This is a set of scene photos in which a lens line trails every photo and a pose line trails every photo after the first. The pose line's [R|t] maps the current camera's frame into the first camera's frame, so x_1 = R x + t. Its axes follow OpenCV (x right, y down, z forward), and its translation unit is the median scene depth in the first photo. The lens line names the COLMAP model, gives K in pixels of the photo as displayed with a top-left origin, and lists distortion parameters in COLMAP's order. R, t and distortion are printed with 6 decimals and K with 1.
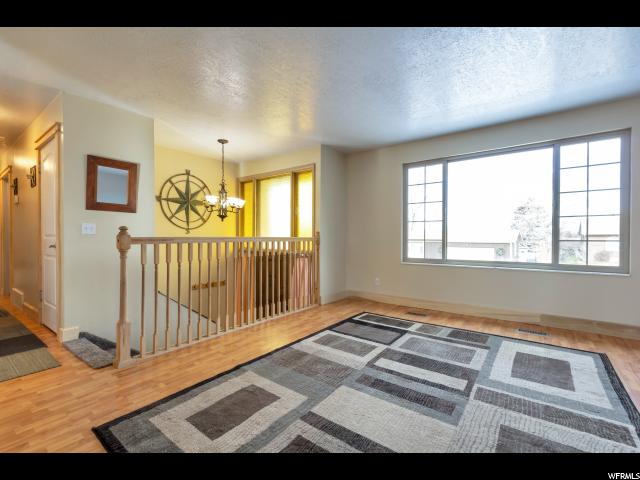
lens RADIAL K [[296.8, 0, 313.9], [0, 296.8, 243.8], [0, 0, 1]] dist [0.006022, -0.001270]
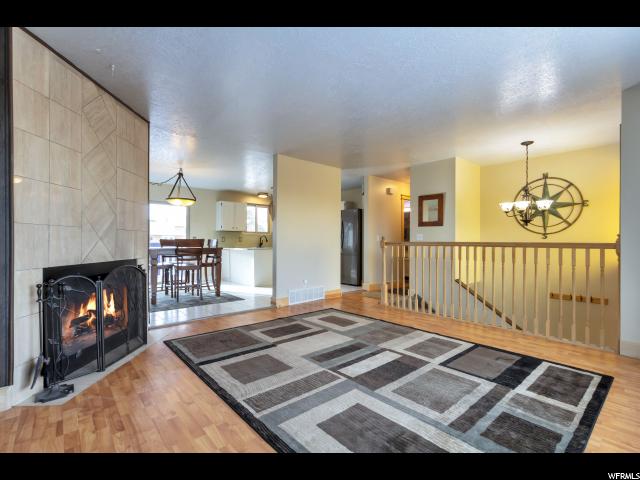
lens RADIAL K [[296.8, 0, 316.9], [0, 296.8, 241.3], [0, 0, 1]] dist [0.006022, -0.001270]
pose [[-0.202501, 0.000393, -0.979282, 1.076194], [-0.025274, 0.999665, 0.005627, -0.018543], [0.978956, 0.025890, -0.202423, 0.733682]]
